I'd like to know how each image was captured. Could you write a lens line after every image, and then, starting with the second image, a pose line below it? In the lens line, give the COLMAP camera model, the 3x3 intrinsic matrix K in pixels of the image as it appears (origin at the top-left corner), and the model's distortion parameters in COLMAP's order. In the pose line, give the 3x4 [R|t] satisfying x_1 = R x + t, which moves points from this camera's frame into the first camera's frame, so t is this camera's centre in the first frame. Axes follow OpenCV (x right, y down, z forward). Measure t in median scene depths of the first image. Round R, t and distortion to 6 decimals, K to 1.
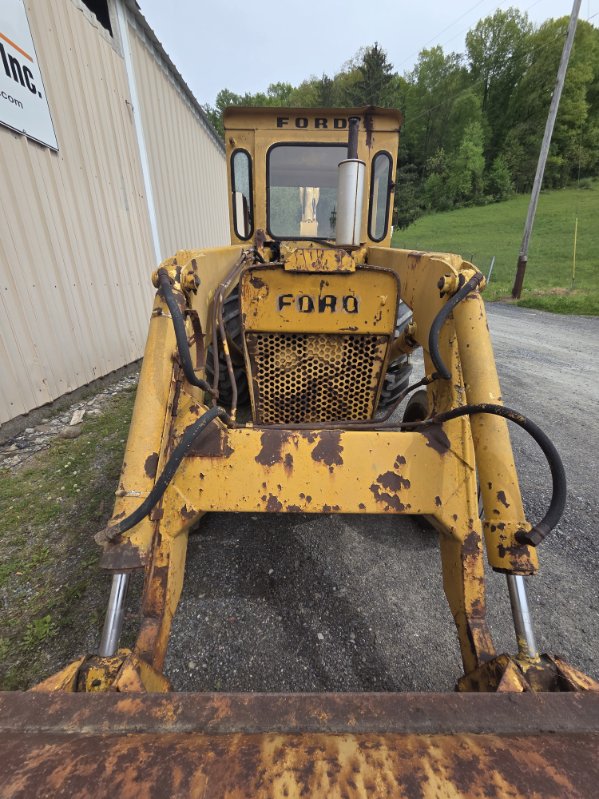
lens RADIAL K [[327.2, 0, 303.9], [0, 327.2, 399.8], [0, 0, 1]] dist [0.002999, -0.000656]
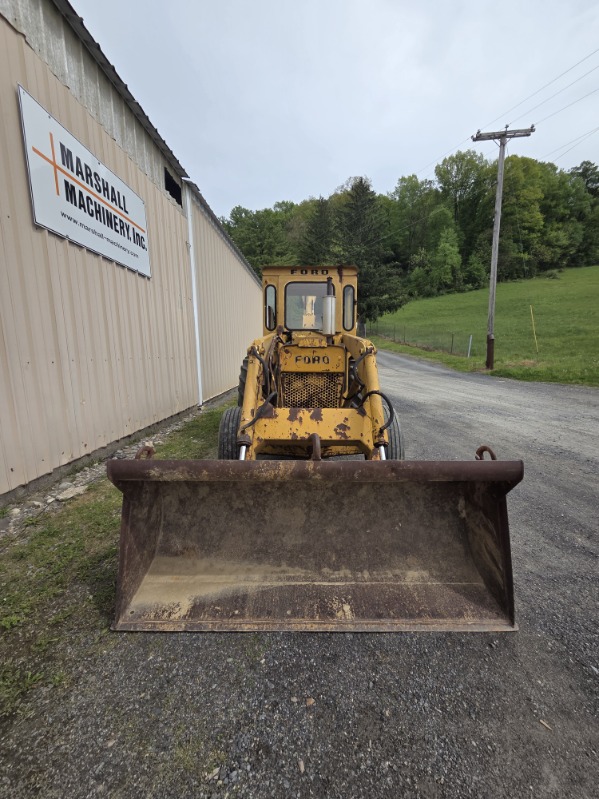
lens RADIAL K [[327.2, 0, 303.9], [0, 327.2, 399.8], [0, 0, 1]] dist [0.002999, -0.000656]
pose [[0.999961, -0.007289, -0.004918, -0.000714], [0.006047, 0.976094, -0.217265, 0.049245], [0.006384, 0.217227, 0.976100, -0.122268]]
